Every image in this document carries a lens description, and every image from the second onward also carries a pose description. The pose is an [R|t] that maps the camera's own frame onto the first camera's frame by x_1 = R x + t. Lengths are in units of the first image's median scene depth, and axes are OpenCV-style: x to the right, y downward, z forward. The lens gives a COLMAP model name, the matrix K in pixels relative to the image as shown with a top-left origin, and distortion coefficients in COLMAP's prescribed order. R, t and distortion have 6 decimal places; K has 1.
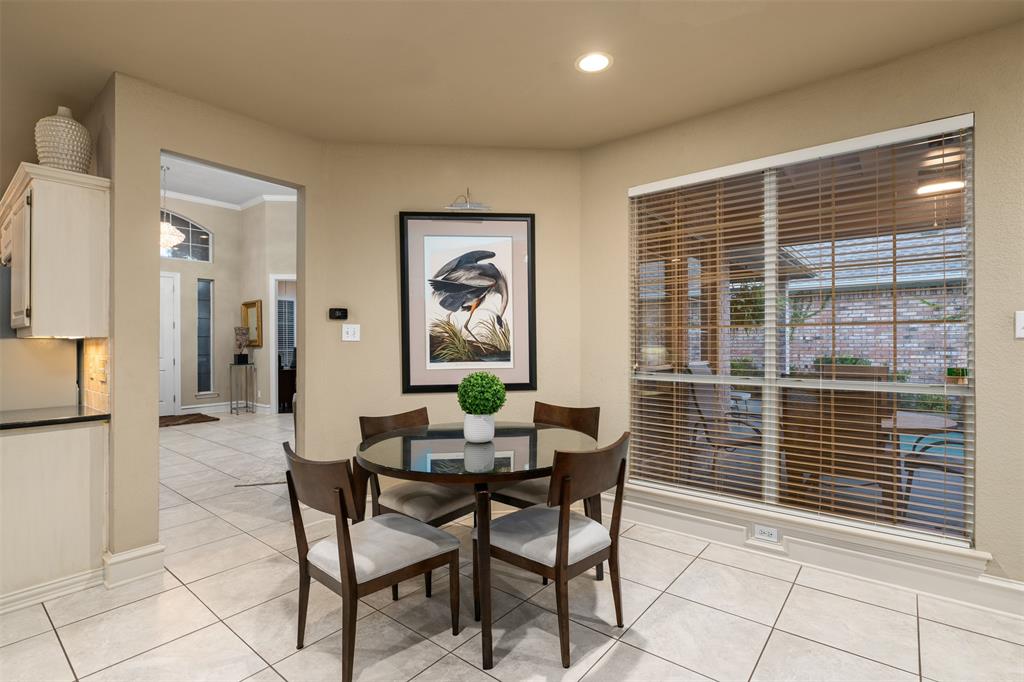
lens RADIAL K [[480.2, 0, 516.2], [0, 480.2, 338.7], [0, 0, 1]] dist [-0.003104, -0.000658]
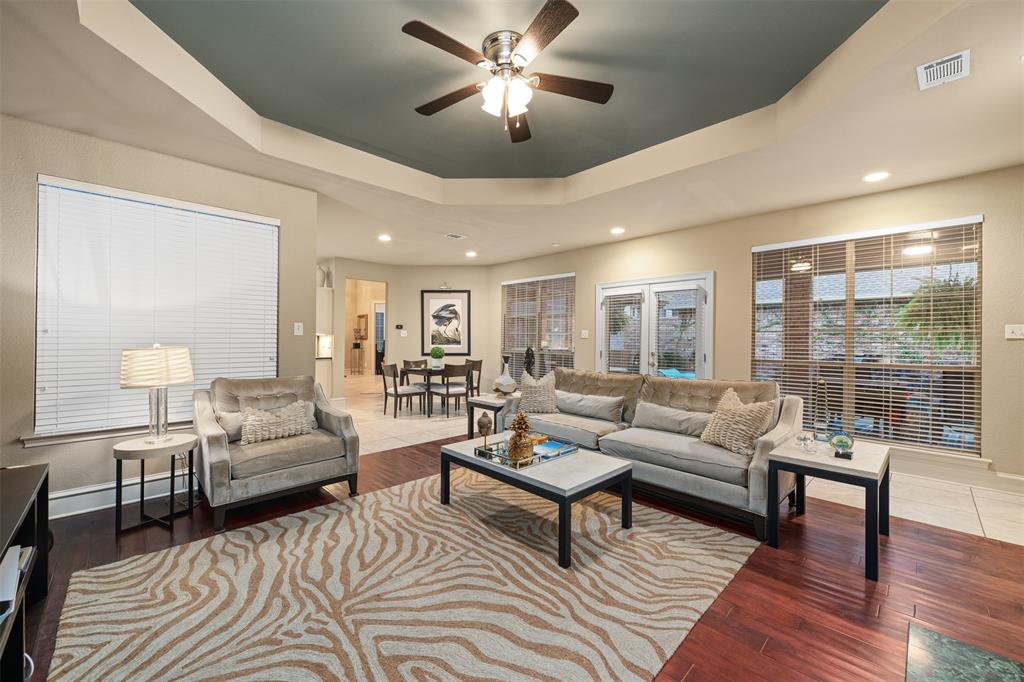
lens RADIAL K [[404.7, 0, 516.7], [0, 404.7, 338.4], [0, 0, 1]] dist [-0.002081, -0.000221]
pose [[0.993290, 0.012618, -0.114960, 0.561022], [-0.012008, 0.999910, 0.005996, -0.006928], [0.115026, -0.004576, 0.993352, -1.220538]]
